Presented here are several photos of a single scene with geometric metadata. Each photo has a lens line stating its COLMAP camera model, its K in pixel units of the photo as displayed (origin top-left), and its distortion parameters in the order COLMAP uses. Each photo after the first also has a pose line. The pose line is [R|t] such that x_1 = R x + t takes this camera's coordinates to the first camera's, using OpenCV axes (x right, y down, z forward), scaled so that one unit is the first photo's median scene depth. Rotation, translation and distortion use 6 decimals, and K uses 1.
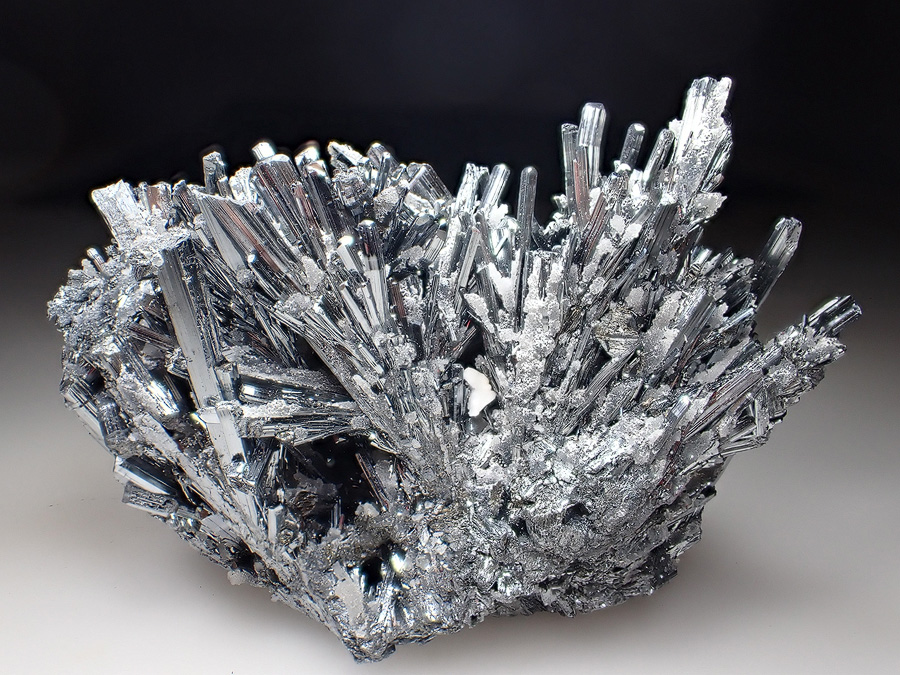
lens RADIAL K [[785.8, 0, 449.1], [0, 785.8, 331.5], [0, 0, 1]] dist [-0.039855, -0.002158]
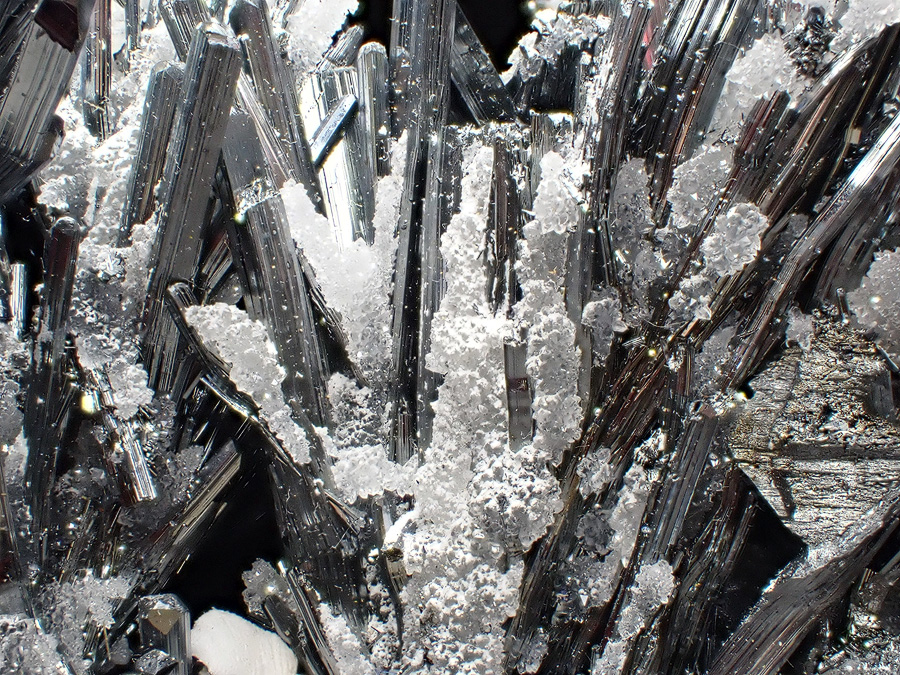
lens RADIAL K [[1673.3, 0, 457.5], [0, 1673.3, 341.4], [0, 0, 1]] dist [0.014798, 0.000000]
pose [[0.993750, -0.014521, 0.110677, 0.047002], [0.027682, 0.992589, -0.118324, 0.027968], [-0.108138, 0.120648, 0.986788, 0.487453]]
